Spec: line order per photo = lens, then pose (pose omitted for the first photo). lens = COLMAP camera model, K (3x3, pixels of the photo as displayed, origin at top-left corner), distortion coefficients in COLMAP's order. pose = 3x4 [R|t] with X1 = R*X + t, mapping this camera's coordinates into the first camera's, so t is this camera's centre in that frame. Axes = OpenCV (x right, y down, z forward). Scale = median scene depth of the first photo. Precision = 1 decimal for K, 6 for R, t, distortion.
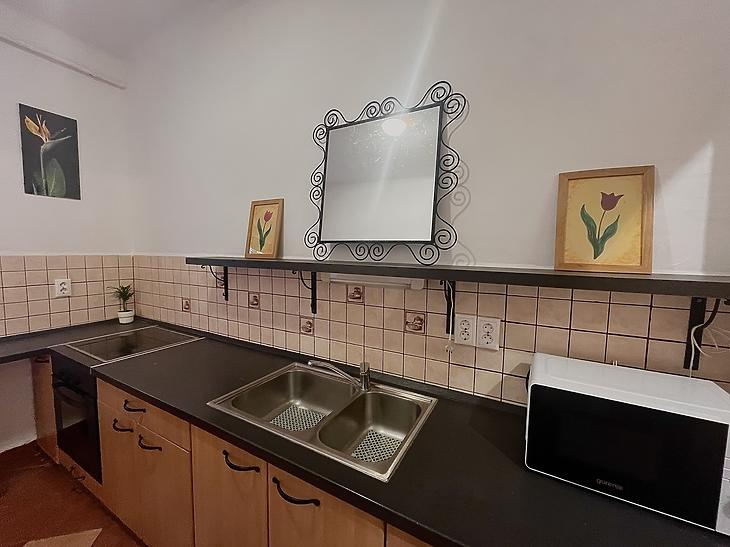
lens RADIAL K [[295.7, 0, 366.5], [0, 295.7, 274.6], [0, 0, 1]] dist [-0.000324, -0.000495]
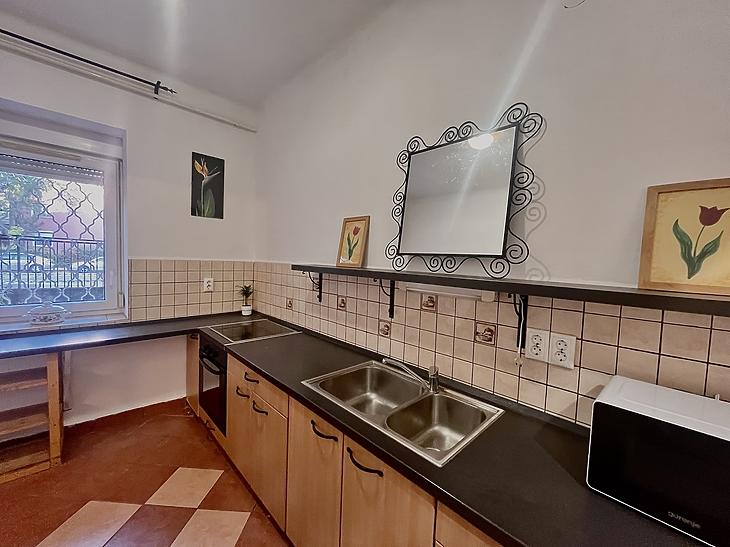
lens RADIAL K [[295.7, 0, 366.5], [0, 295.7, 274.6], [0, 0, 1]] dist [-0.000324, -0.000495]
pose [[0.957089, 0.036089, -0.287538, 0.056206], [-0.045949, 0.998562, -0.027614, 0.004219], [0.286128, 0.039641, 0.957371, -0.115611]]
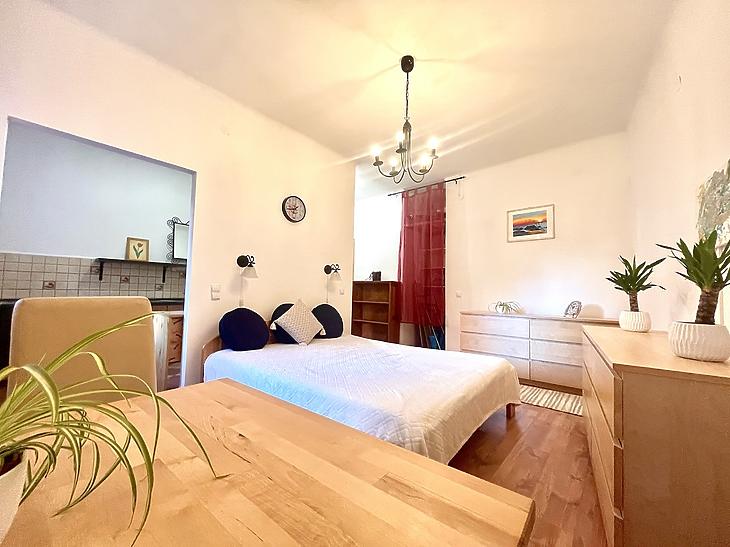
lens RADIAL K [[295.7, 0, 366.5], [0, 295.7, 274.6], [0, 0, 1]] dist [-0.000324, -0.000495]
pose [[0.164291, 0.029301, 0.985977, -3.260365], [0.062952, 0.997210, -0.040124, 0.369609], [-0.984401, 0.068661, 0.161988, -1.728798]]
